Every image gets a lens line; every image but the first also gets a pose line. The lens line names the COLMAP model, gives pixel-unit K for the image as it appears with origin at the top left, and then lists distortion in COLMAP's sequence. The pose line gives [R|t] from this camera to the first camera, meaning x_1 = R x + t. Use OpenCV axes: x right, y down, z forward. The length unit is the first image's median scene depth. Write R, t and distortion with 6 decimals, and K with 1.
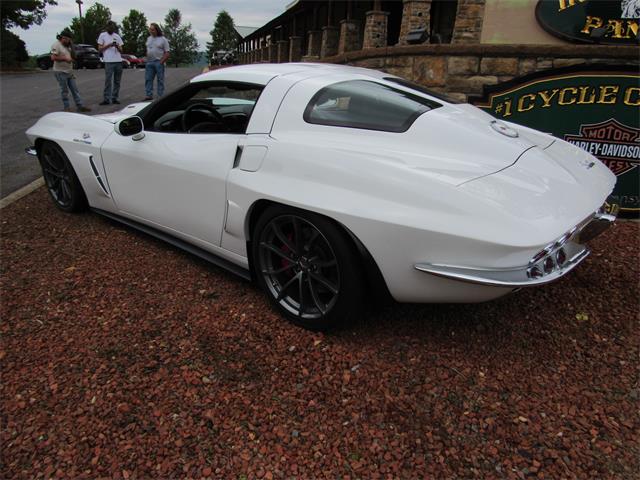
lens RADIAL K [[476.1, 0, 320.0], [0, 476.1, 235.7], [0, 0, 1]] dist [-0.027268, 0.003019]
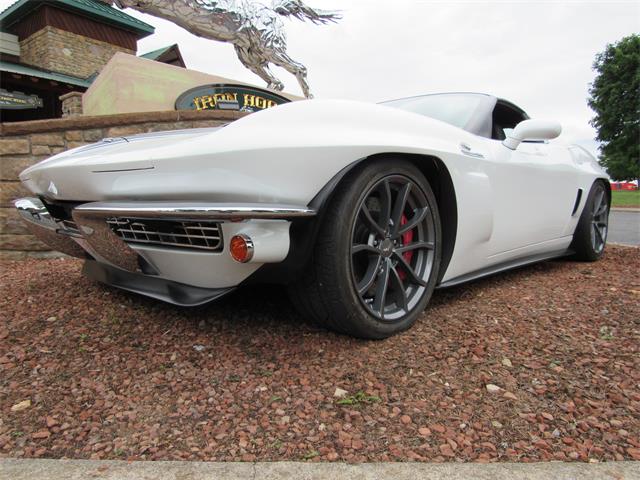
lens RADIAL K [[458.3, 0, 319.4], [0, 458.3, 235.3], [0, 0, 1]] dist [-0.022676, 0.004020]
pose [[0.065061, -0.082058, 0.994502, -0.774120], [0.364557, 0.929679, 0.052859, -0.146669], [-0.928905, 0.359114, 0.090400, 0.830542]]
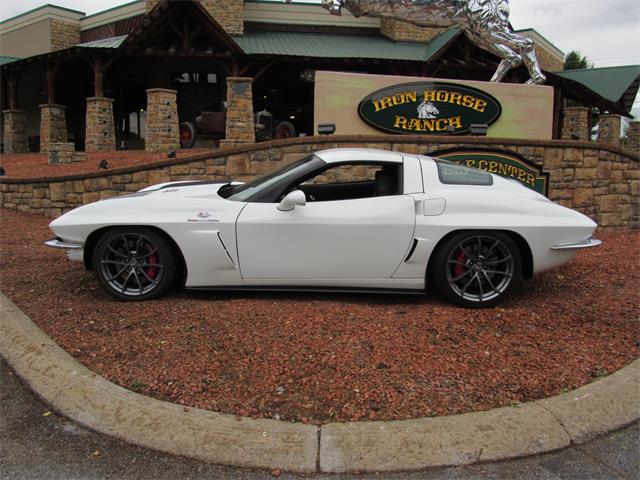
lens RADIAL K [[532.9, 0, 322.0], [0, 532.9, 235.5], [0, 0, 1]] dist [-0.029471, -0.000518]
pose [[0.771851, -0.108355, 0.626502, -0.743202], [0.224038, 0.968521, -0.108508, 0.015322], [-0.595023, 0.224112, 0.771830, -0.044695]]
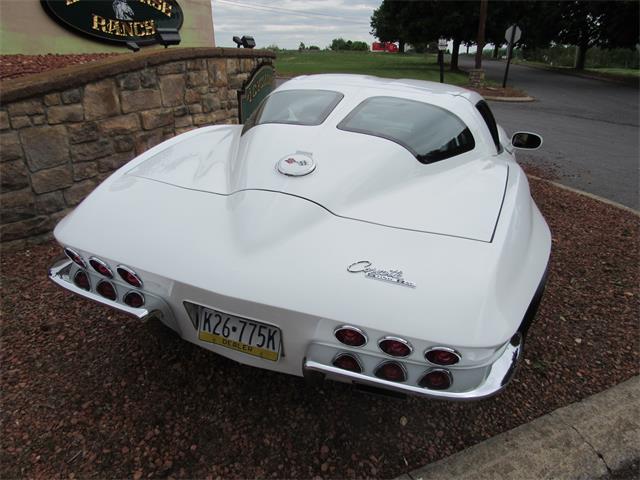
lens RADIAL K [[458.3, 0, 319.0], [0, 458.3, 235.8], [0, 0, 1]] dist [-0.022676, 0.004020]
pose [[-0.386116, -0.362692, 0.848157, -0.801872], [0.293842, 0.823204, 0.485790, -0.445816], [-0.874398, 0.436795, -0.211278, 1.101634]]
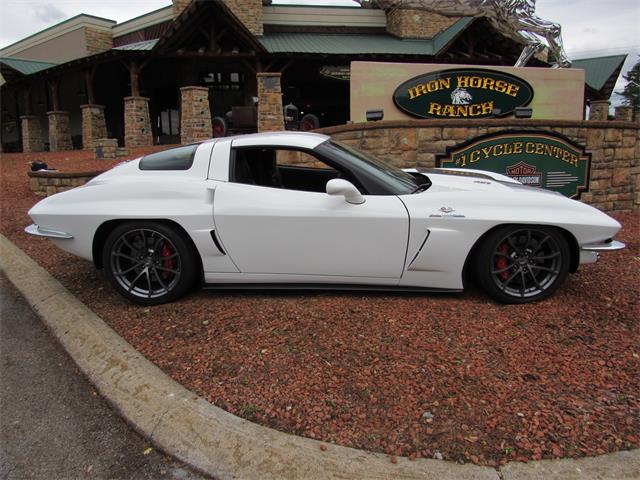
lens RADIAL K [[458.3, 0, 322.6], [0, 458.3, 238.5], [0, 0, 1]] dist [-0.022676, 0.004020]
pose [[0.771429, -0.158234, 0.616327, -0.737363], [0.248894, 0.966453, -0.063405, -0.047300], [-0.585619, 0.202312, 0.784933, 0.163175]]
